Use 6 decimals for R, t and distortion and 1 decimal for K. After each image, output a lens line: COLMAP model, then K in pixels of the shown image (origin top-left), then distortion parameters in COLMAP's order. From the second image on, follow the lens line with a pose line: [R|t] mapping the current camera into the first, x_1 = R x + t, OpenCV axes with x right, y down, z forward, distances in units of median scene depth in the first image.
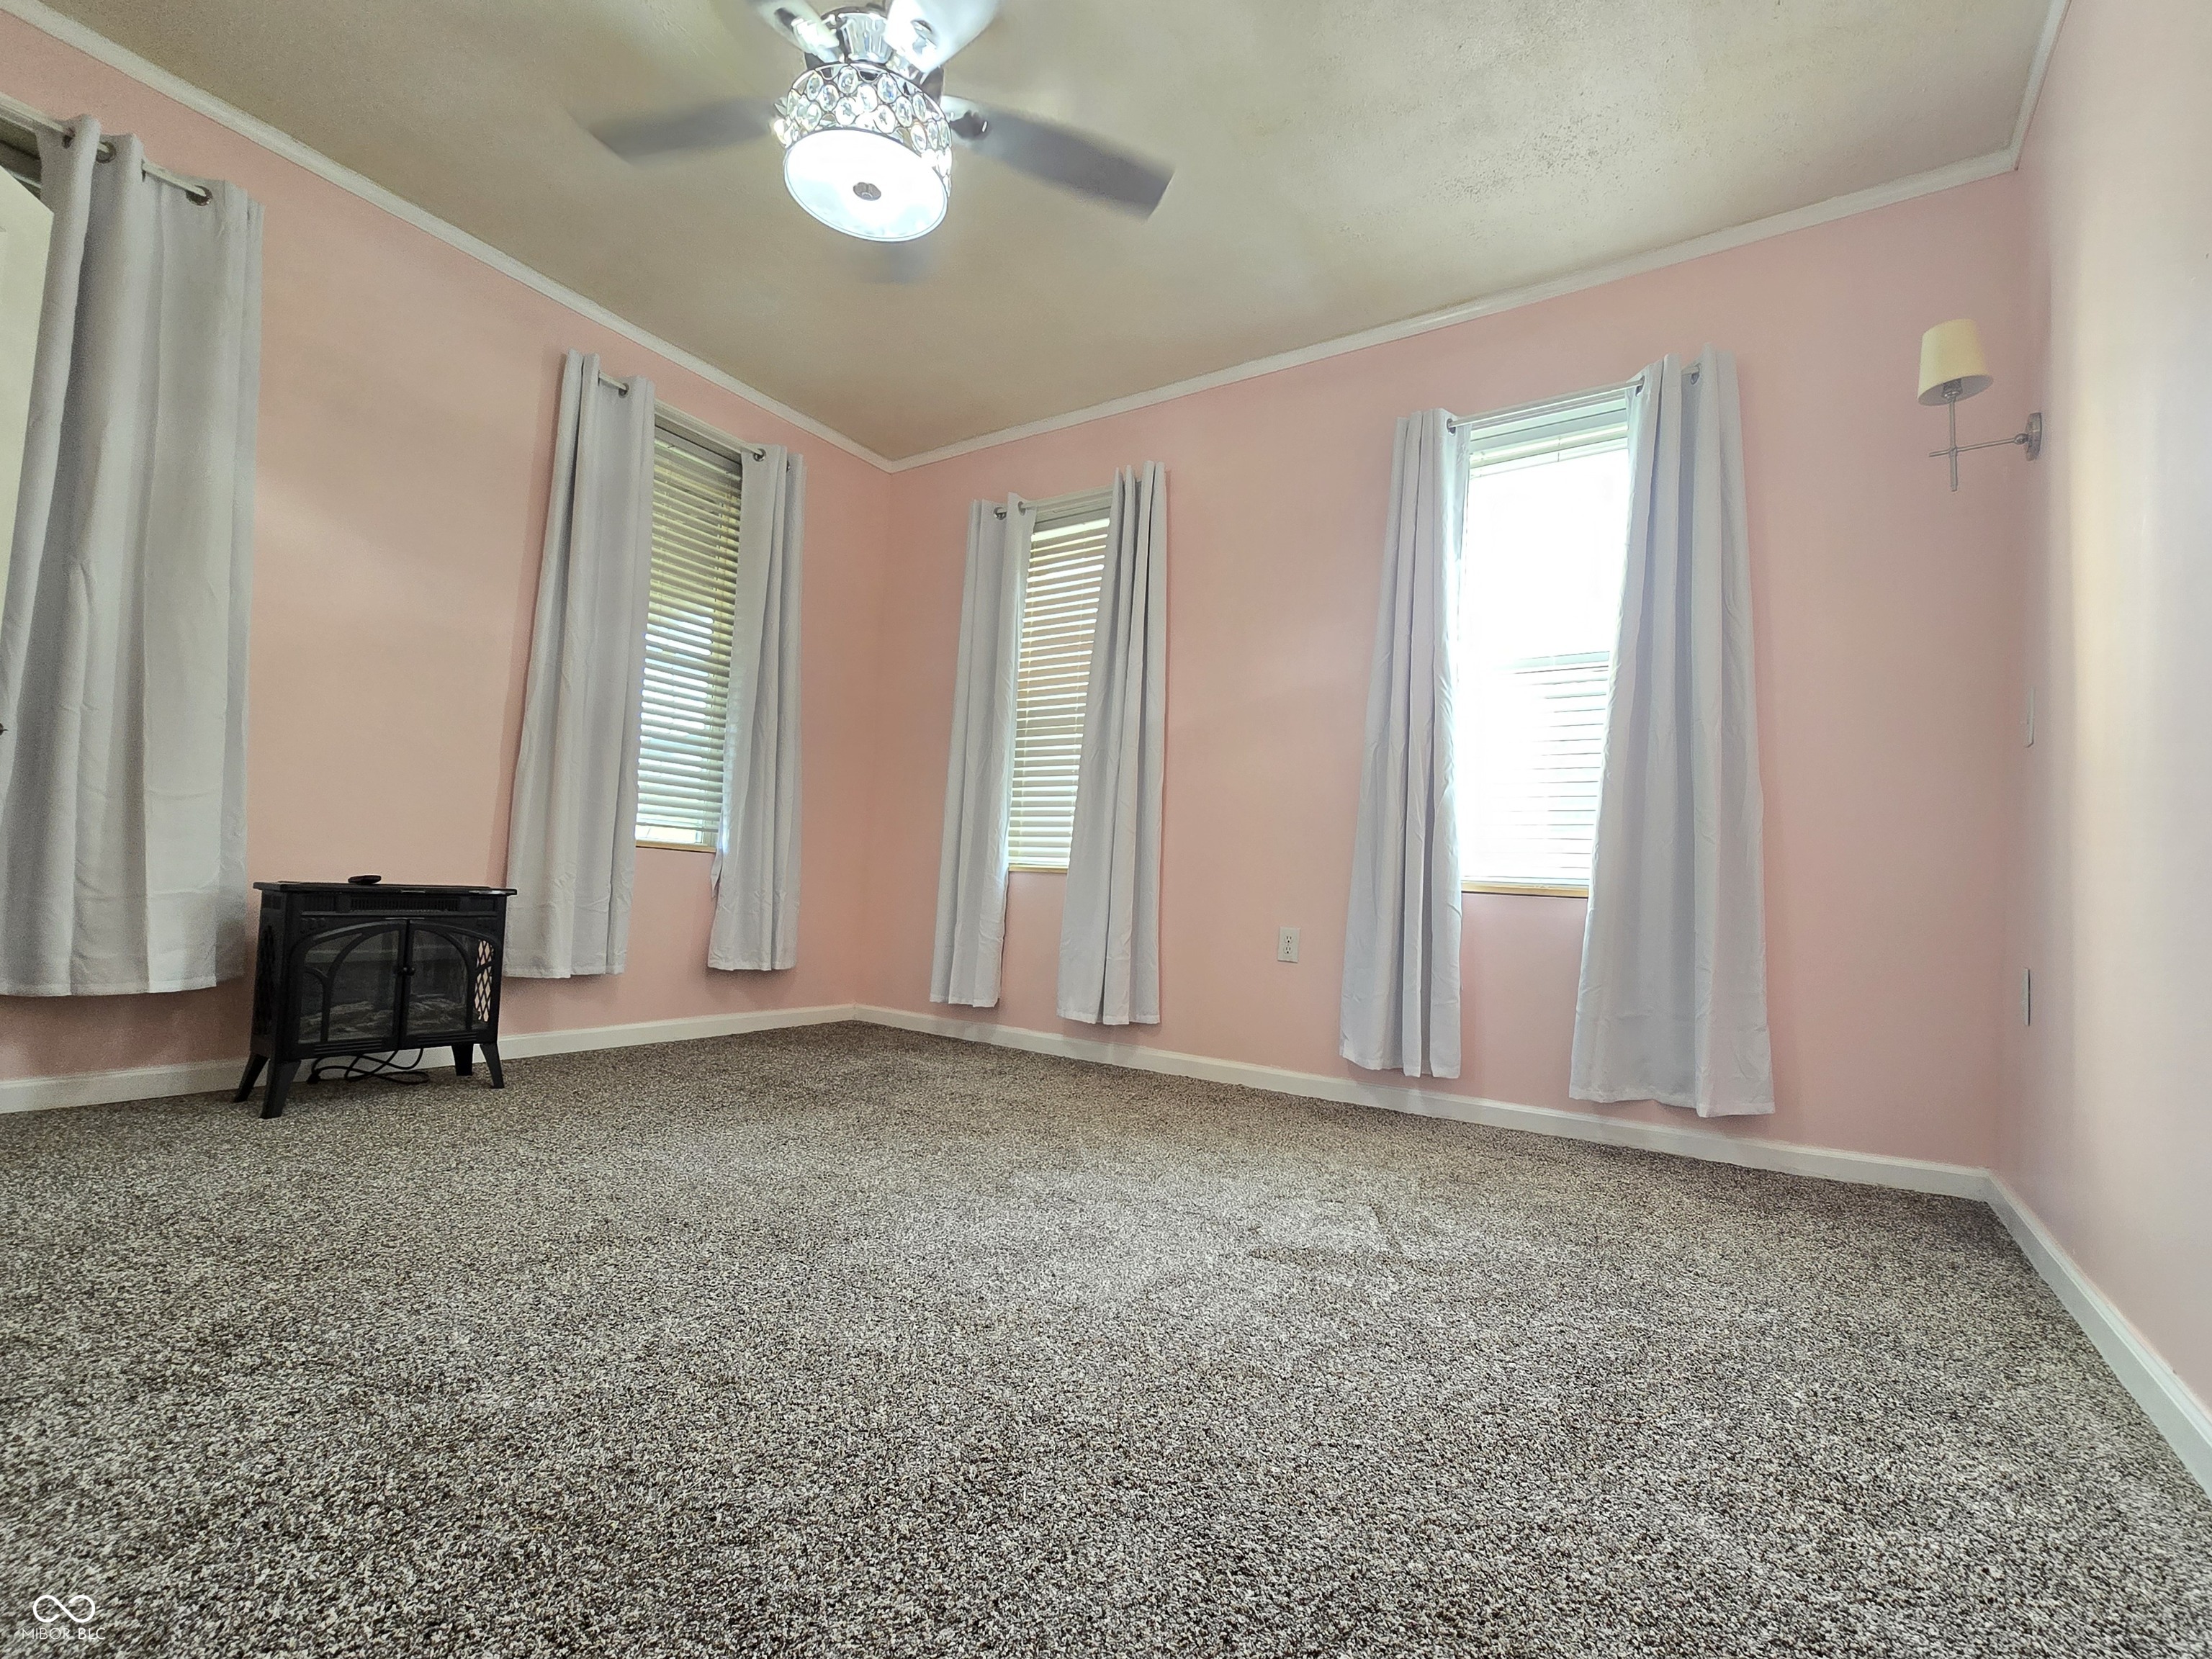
lens RADIAL K [[1007.1, 0, 1112.4], [0, 1007.1, 856.5], [0, 0, 1]] dist [0.001234, 0.000214]
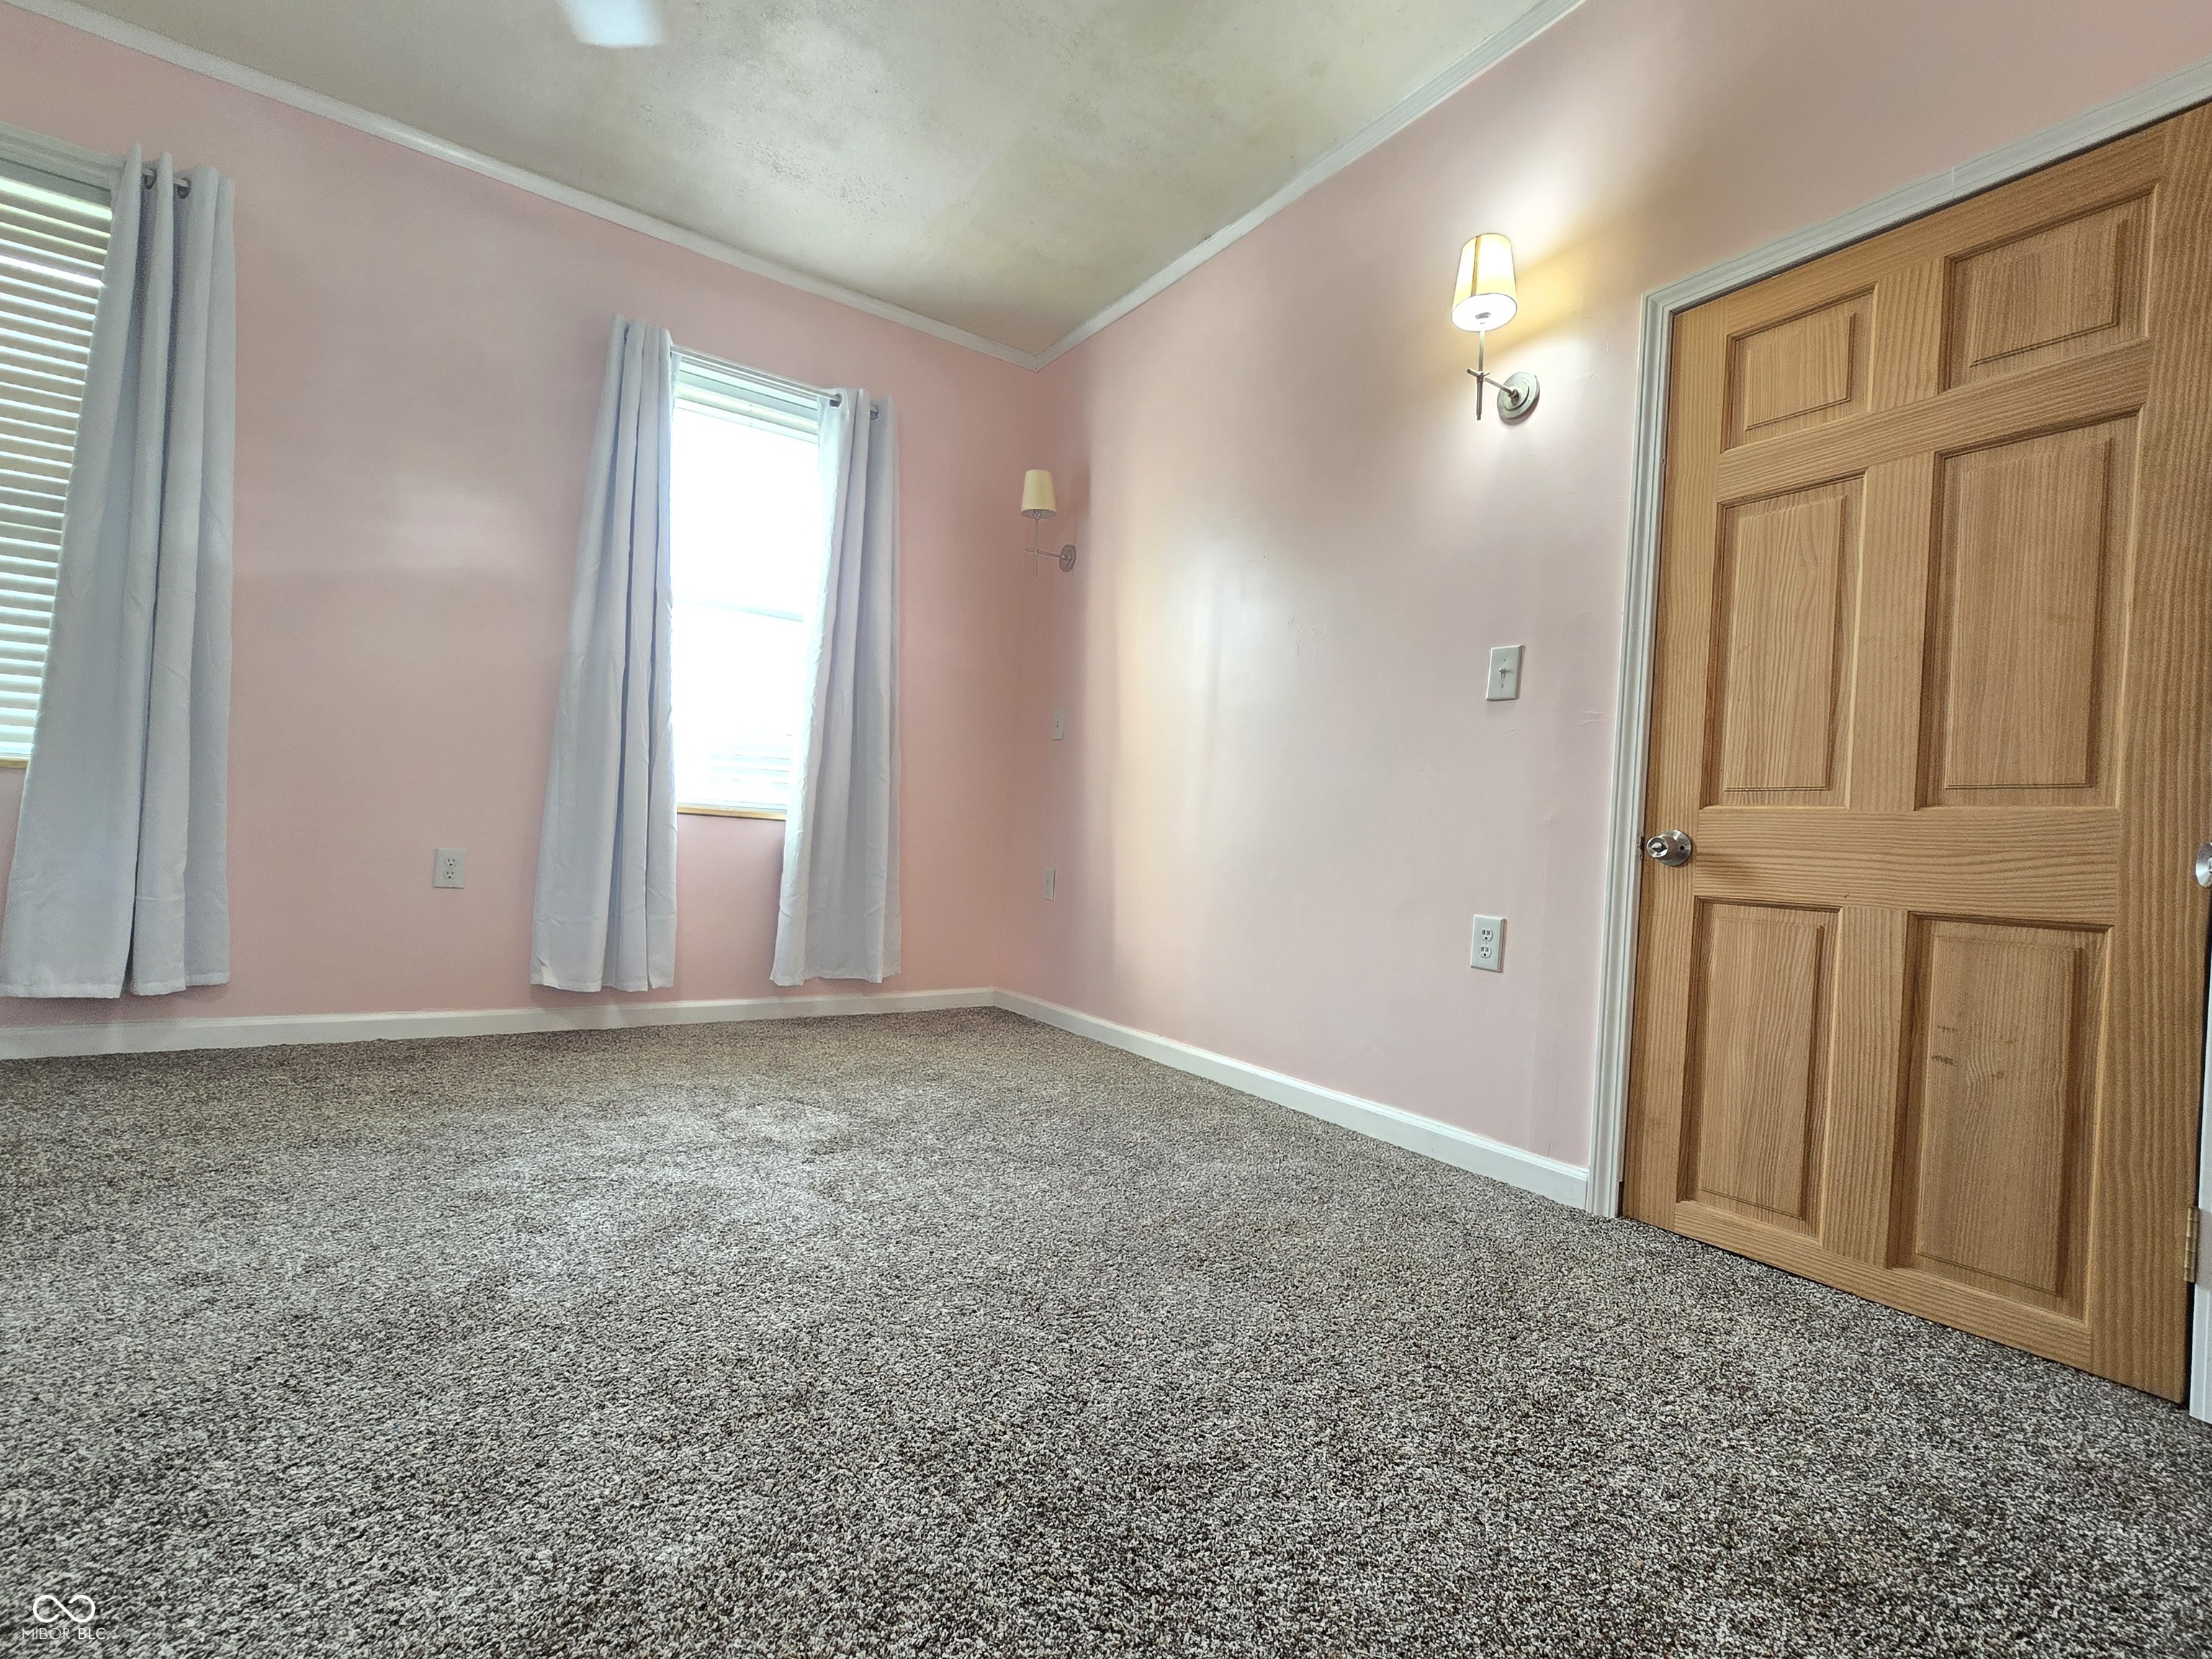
lens RADIAL K [[1007.1, 0, 1112.4], [0, 1007.1, 856.5], [0, 0, 1]] dist [0.001234, 0.000214]
pose [[0.368583, -0.037345, 0.928844, -0.488503], [-0.074473, 0.994795, 0.069549, -0.028175], [-0.926607, -0.094808, 0.363884, 0.190026]]
